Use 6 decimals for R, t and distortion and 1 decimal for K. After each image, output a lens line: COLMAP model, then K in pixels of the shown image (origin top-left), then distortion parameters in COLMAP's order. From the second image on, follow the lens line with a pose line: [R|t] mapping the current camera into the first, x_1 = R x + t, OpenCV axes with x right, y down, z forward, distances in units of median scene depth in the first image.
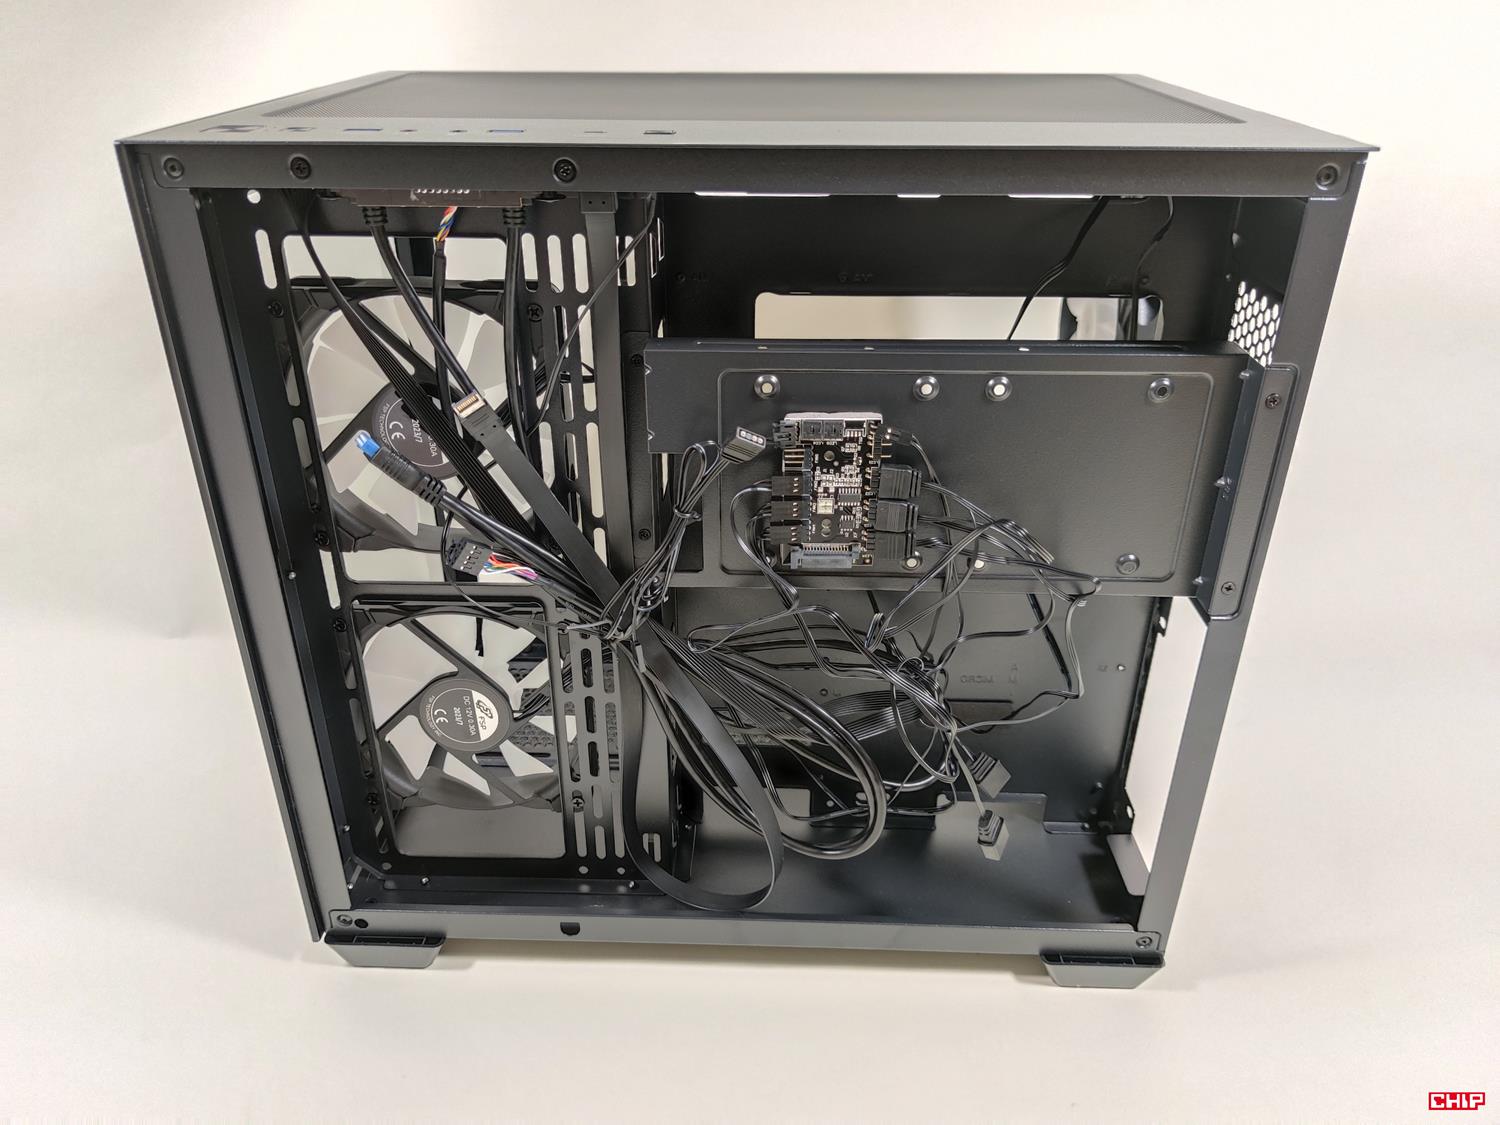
lens RADIAL K [[1073.8, 0, 757.7], [0, 1073.8, 563.2], [0, 0, 1]] dist [0.001004, -0.001763]
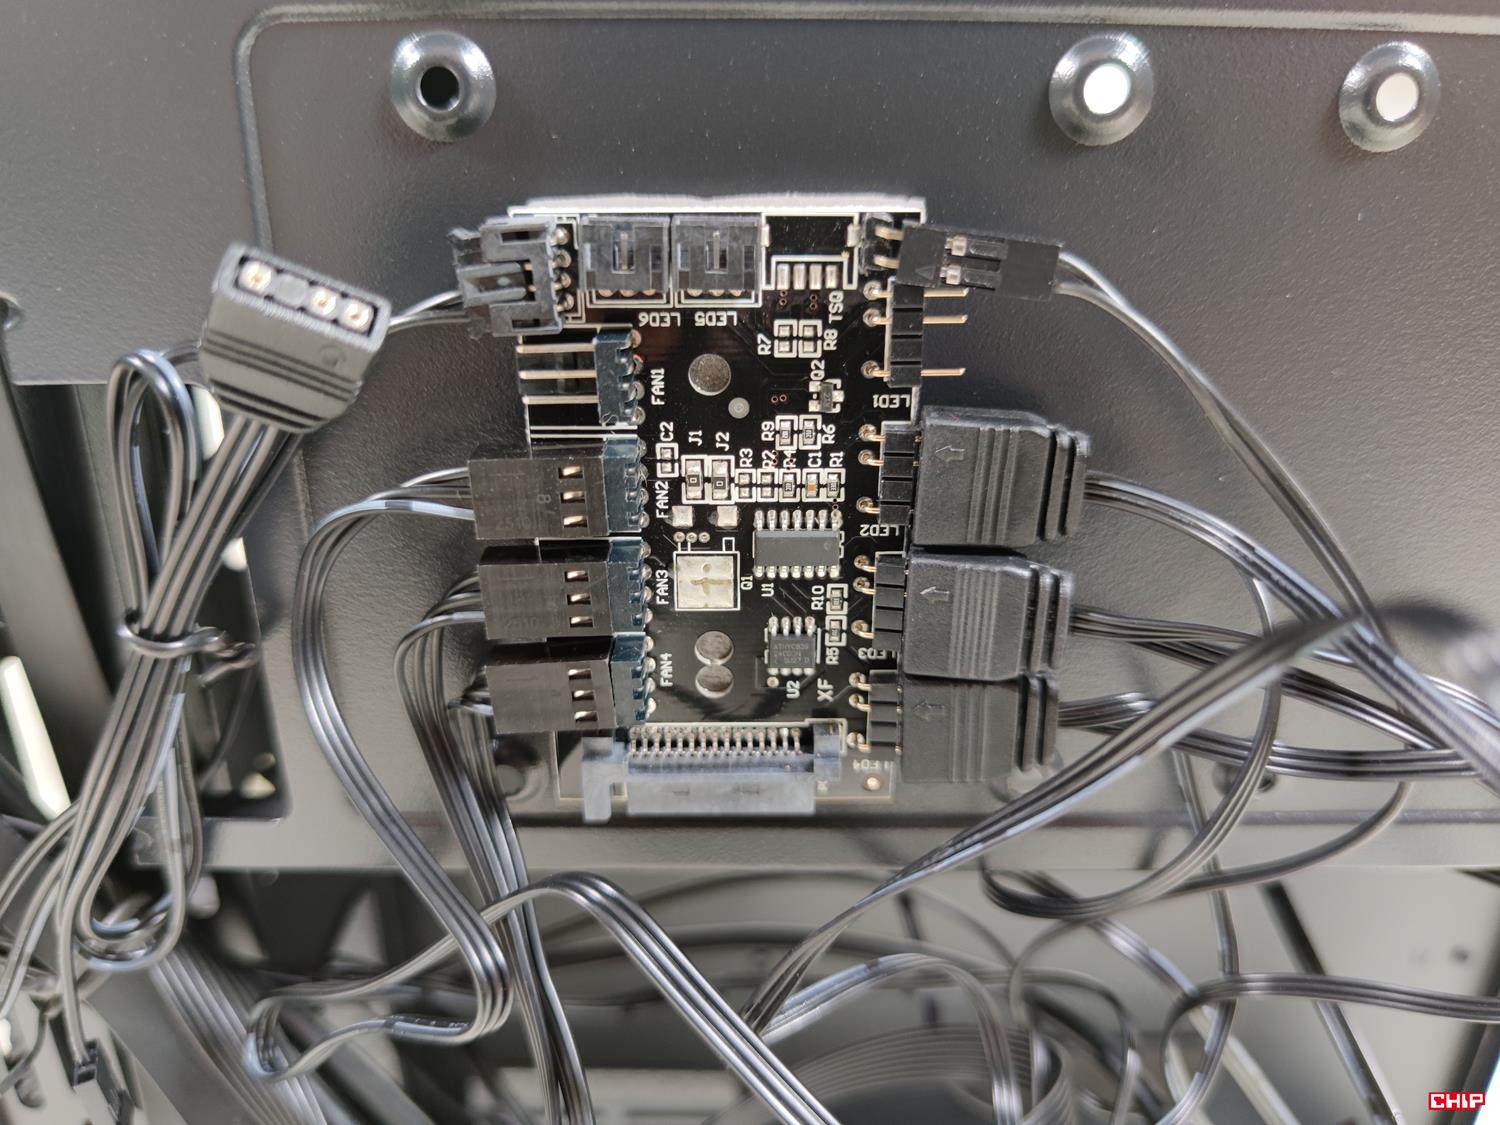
lens RADIAL K [[1073.8, 0, 750.6], [0, 1073.8, 563.3], [0, 0, 1]] dist [0.001004, -0.001763]
pose [[0.999910, -0.013345, -0.001242, 0.075978], [0.013217, 0.997217, -0.073369, -0.039339], [0.002218, 0.073346, 0.997304, 0.761267]]
